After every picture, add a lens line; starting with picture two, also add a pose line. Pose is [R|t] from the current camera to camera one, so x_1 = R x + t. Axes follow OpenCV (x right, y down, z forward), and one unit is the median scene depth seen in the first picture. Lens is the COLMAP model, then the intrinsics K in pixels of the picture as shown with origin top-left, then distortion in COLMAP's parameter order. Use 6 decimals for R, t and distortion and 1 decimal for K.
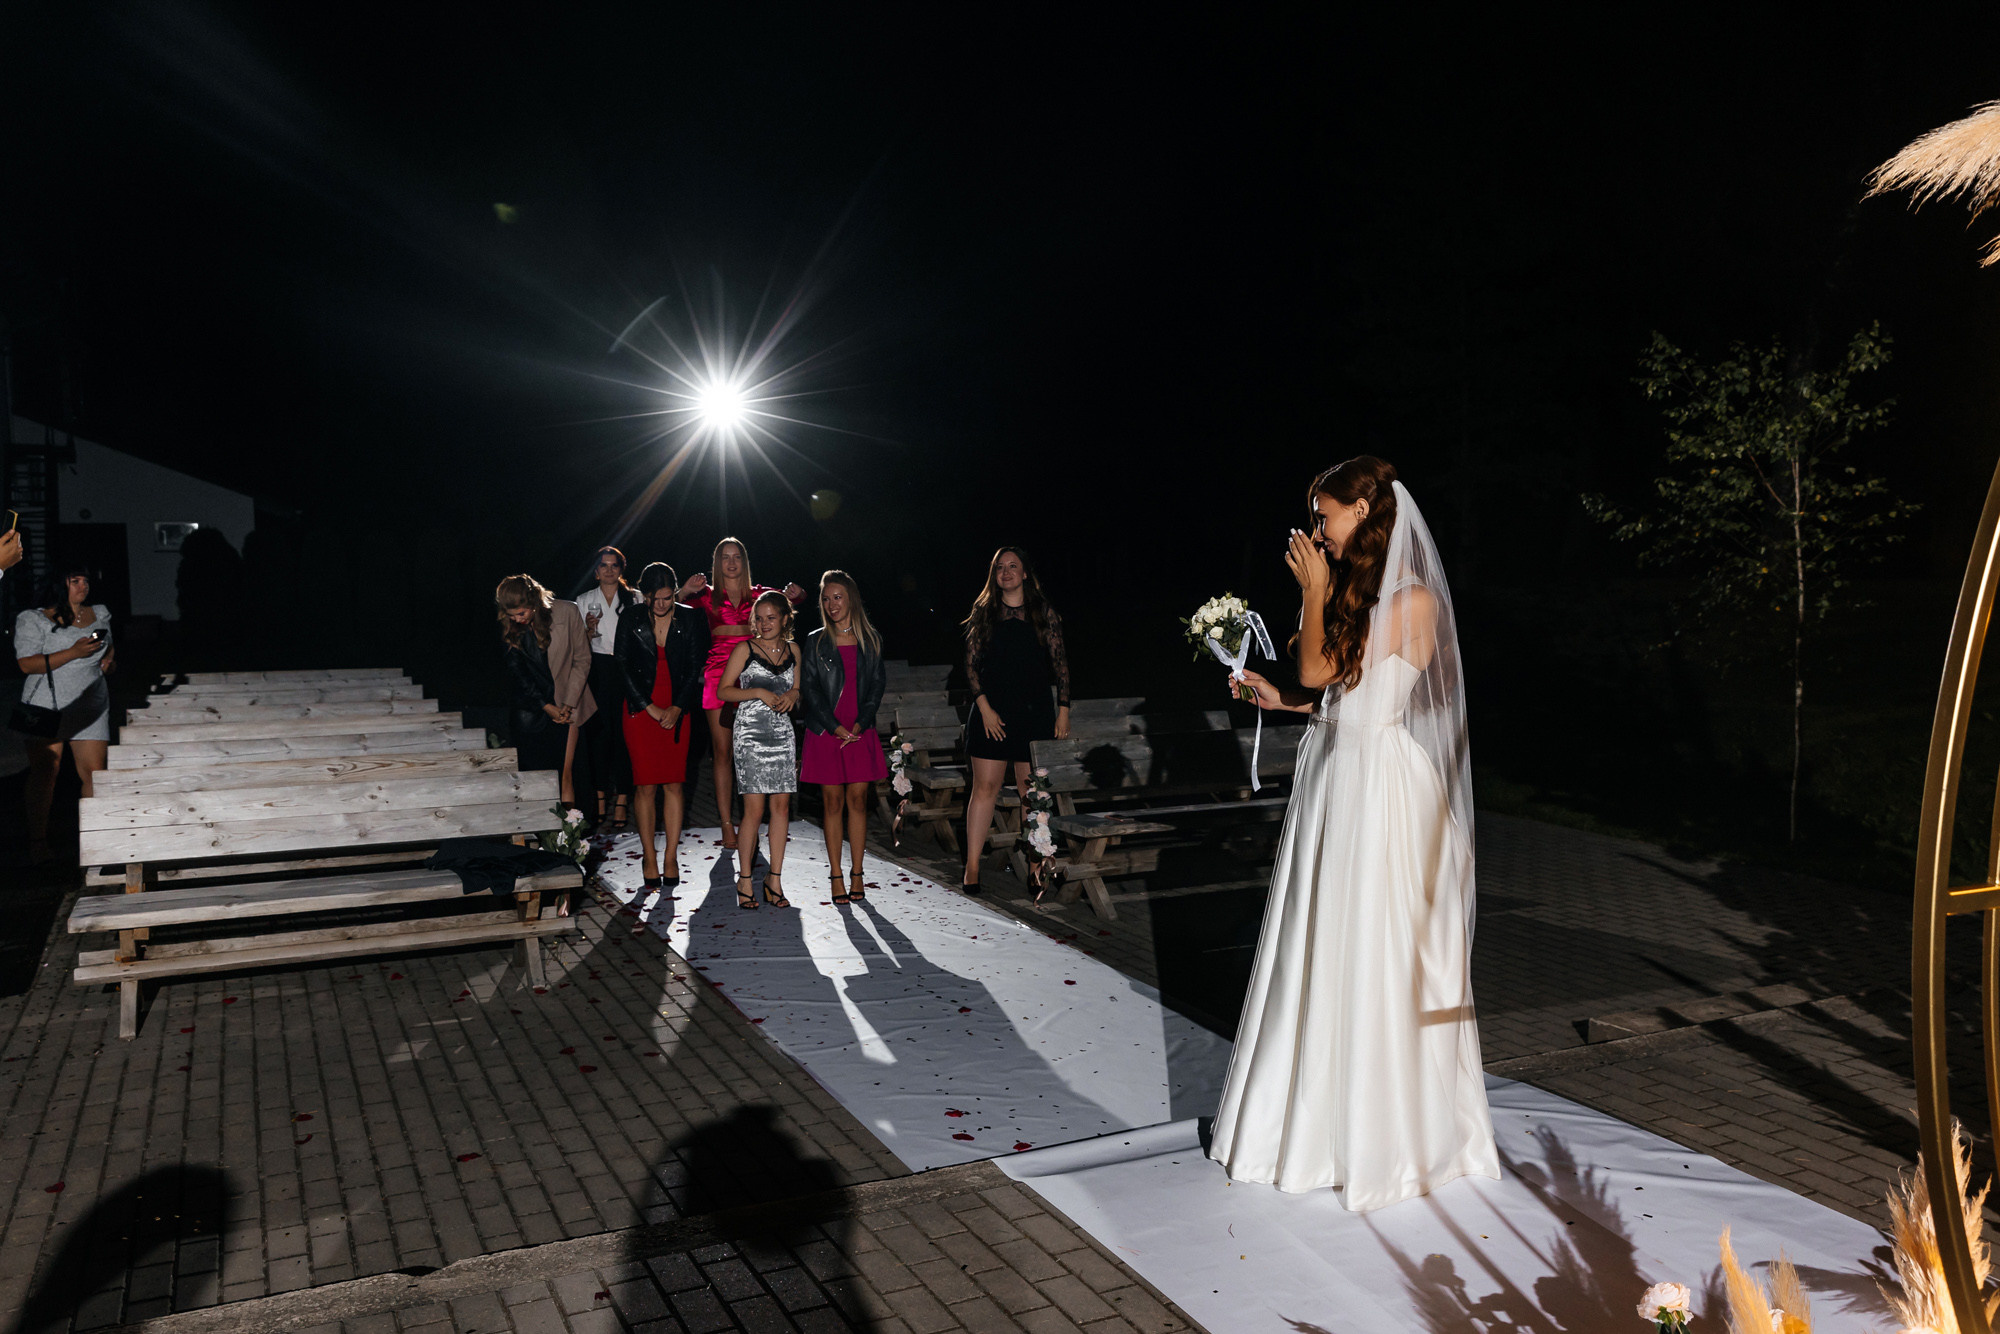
lens RADIAL K [[1578.9, 0, 1000.0], [0, 1578.9, 667.0], [0, 0, 1]] dist [-0.004974, 0.008583]
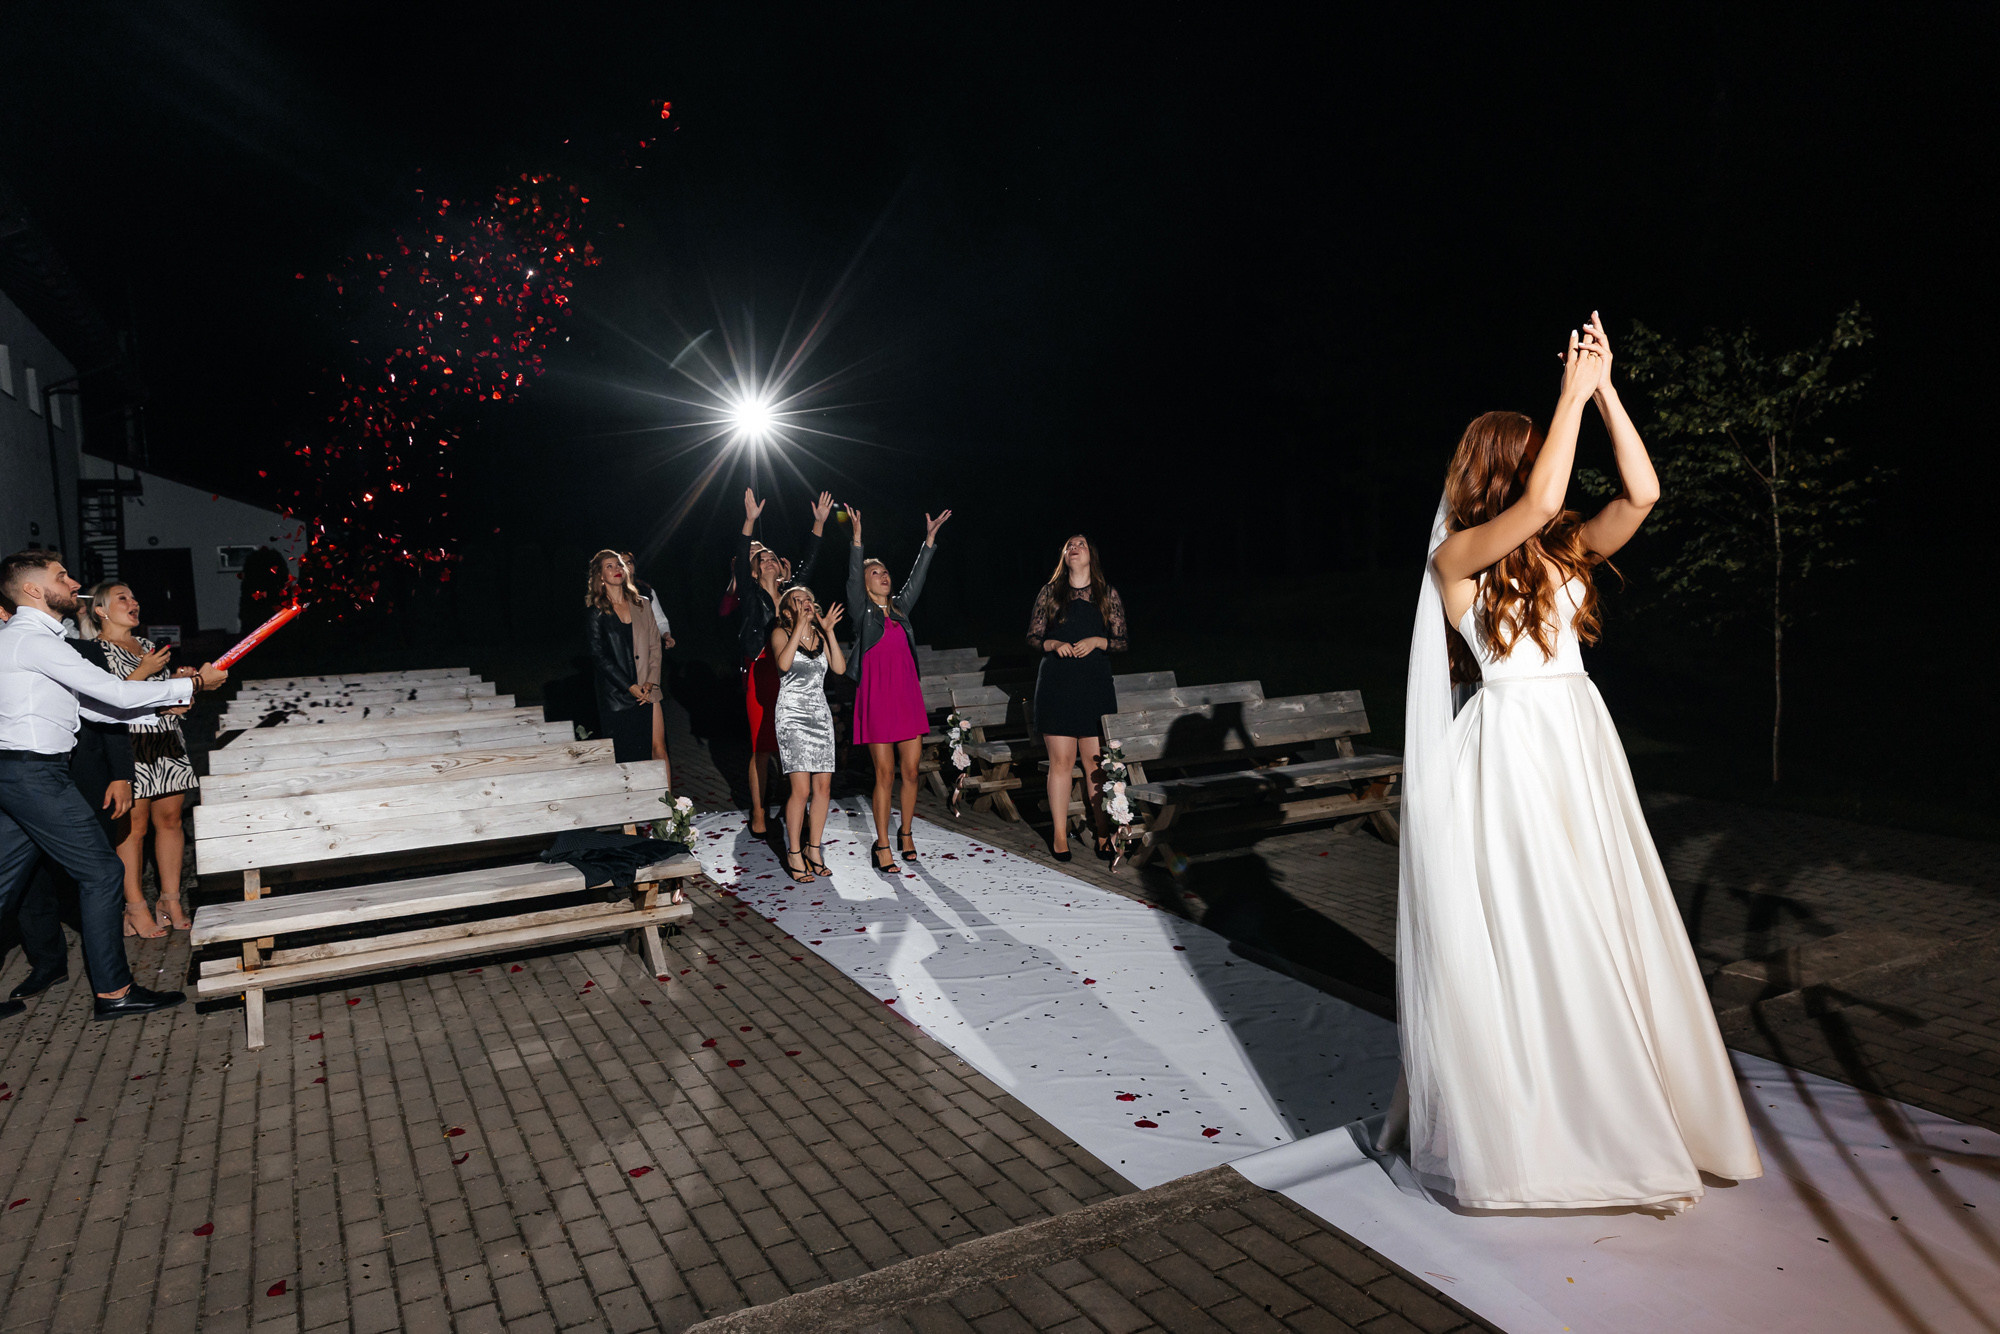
lens RADIAL K [[1345.5, 0, 1000.0], [0, 1345.5, 667.0], [0, 0, 1]] dist [0.004184, -0.002485]
pose [[0.998799, -0.033125, 0.036093, -0.097130], [0.032687, 0.999385, 0.012670, 0.001264], [-0.036491, -0.011475, 0.999268, 0.126002]]
